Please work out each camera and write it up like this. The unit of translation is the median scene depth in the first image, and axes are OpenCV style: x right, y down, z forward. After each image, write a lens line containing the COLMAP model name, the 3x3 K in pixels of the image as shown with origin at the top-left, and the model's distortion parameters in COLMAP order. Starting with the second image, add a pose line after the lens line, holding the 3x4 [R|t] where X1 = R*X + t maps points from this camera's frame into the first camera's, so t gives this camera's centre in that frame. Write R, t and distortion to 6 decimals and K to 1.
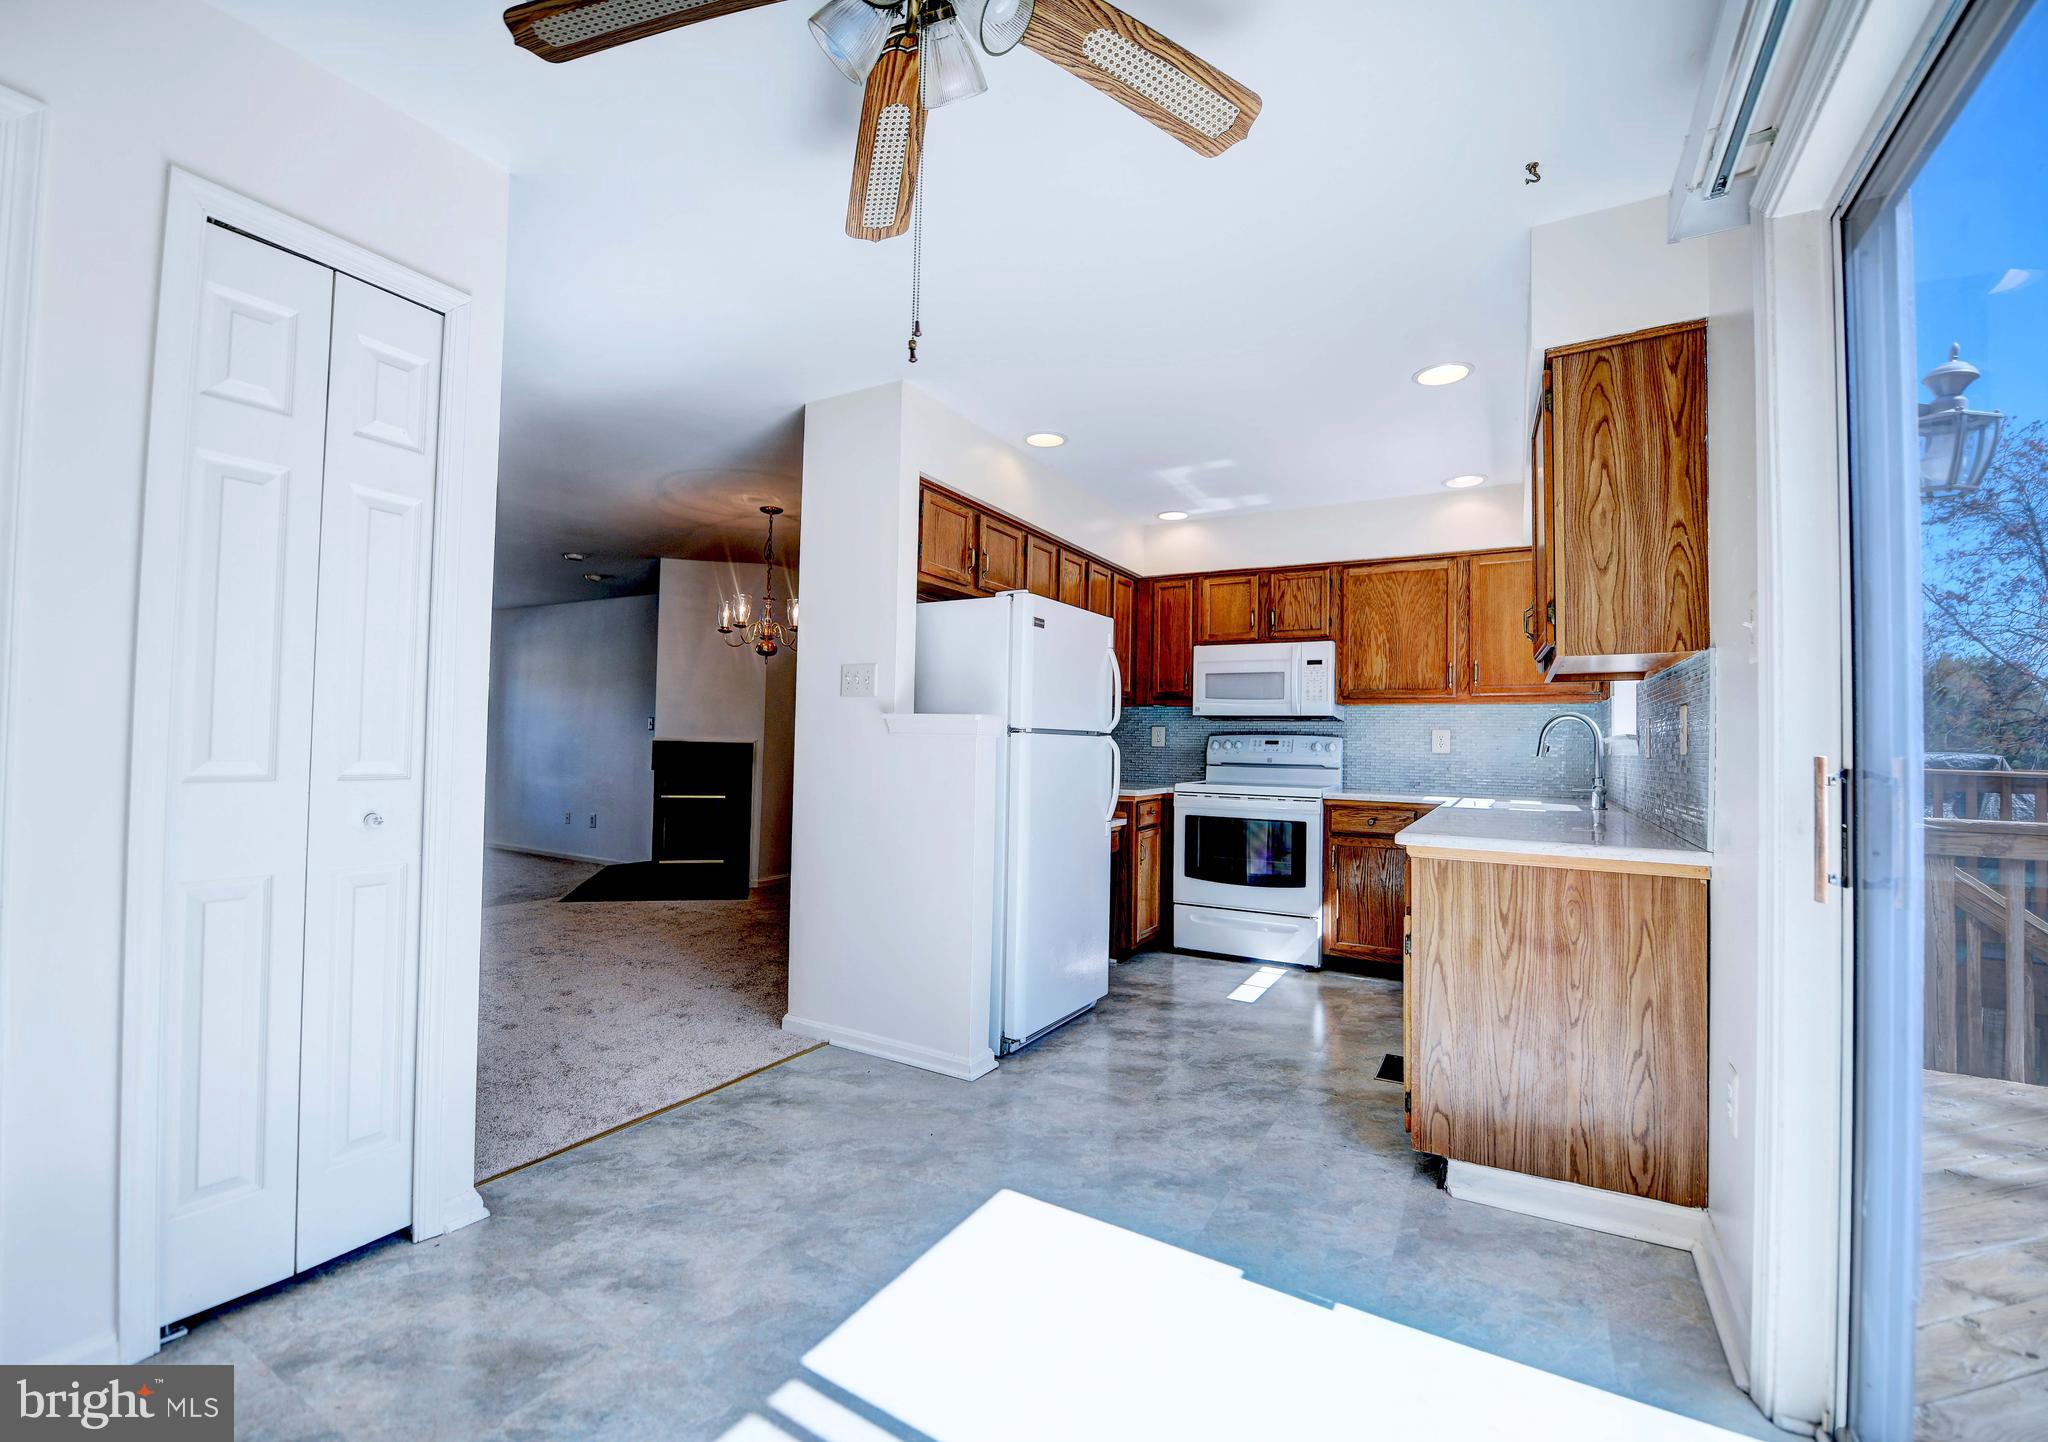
lens RADIAL K [[863.5, 0, 1007.0], [0, 863.5, 723.2], [0, 0, 1]] dist [-0.013056, -0.000715]
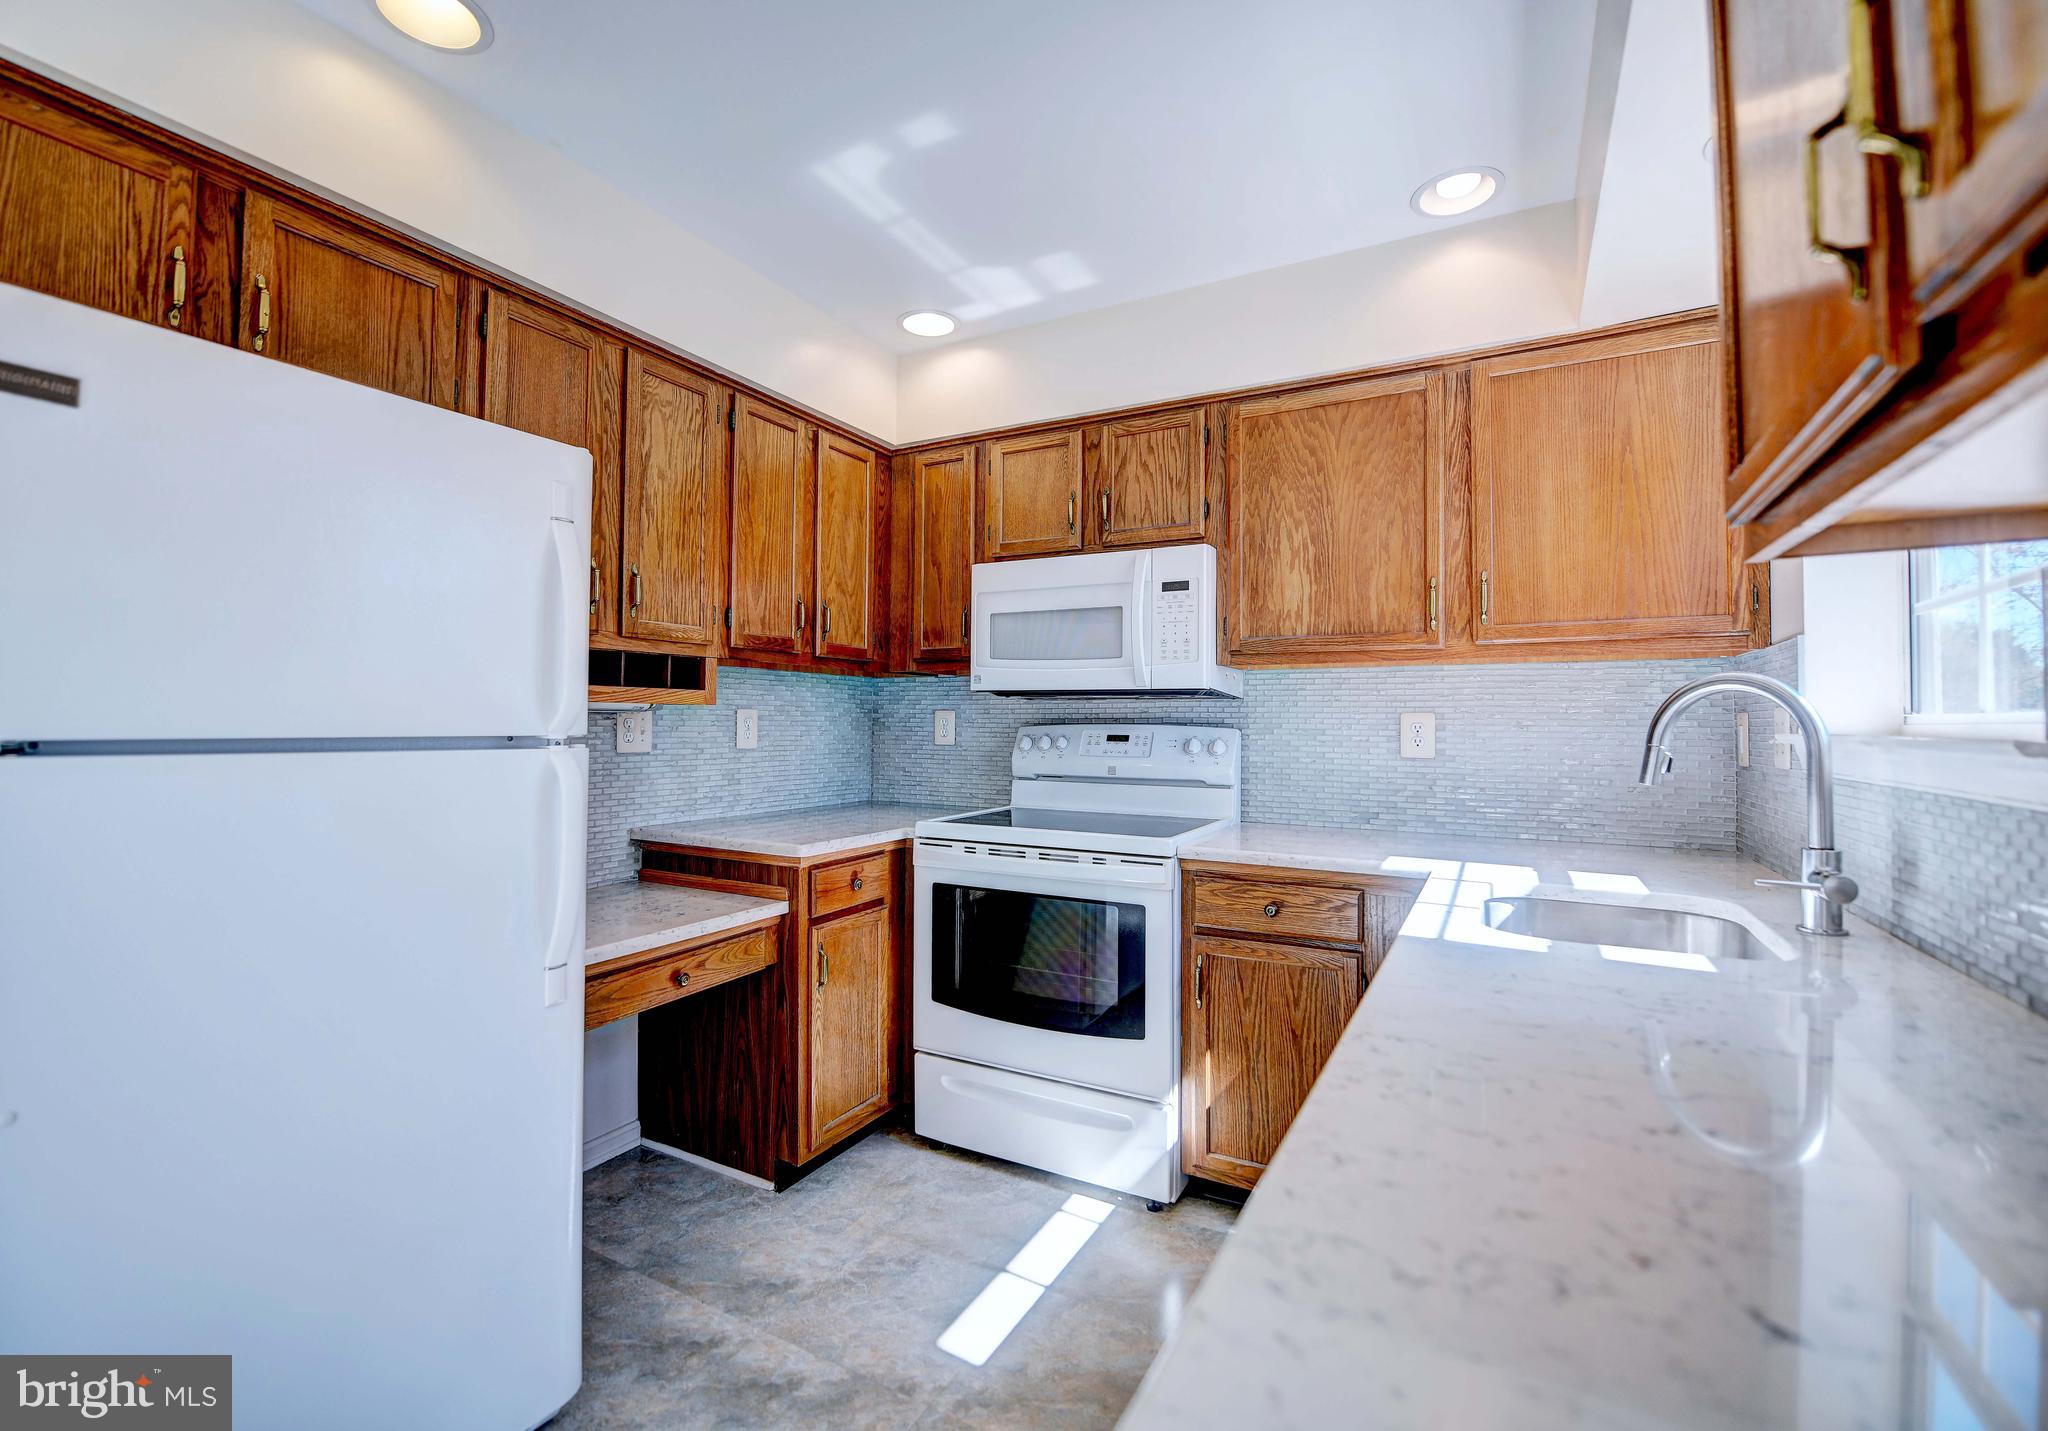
lens RADIAL K [[897.8, 0, 1011.2], [0, 897.8, 701.9], [0, 0, 1]] dist [-0.018486, 0.000038]
pose [[0.999547, -0.011804, 0.027699, 0.257088], [0.011784, 0.999930, 0.000905, -0.002654], [-0.027708, -0.000578, 0.999616, 0.491898]]
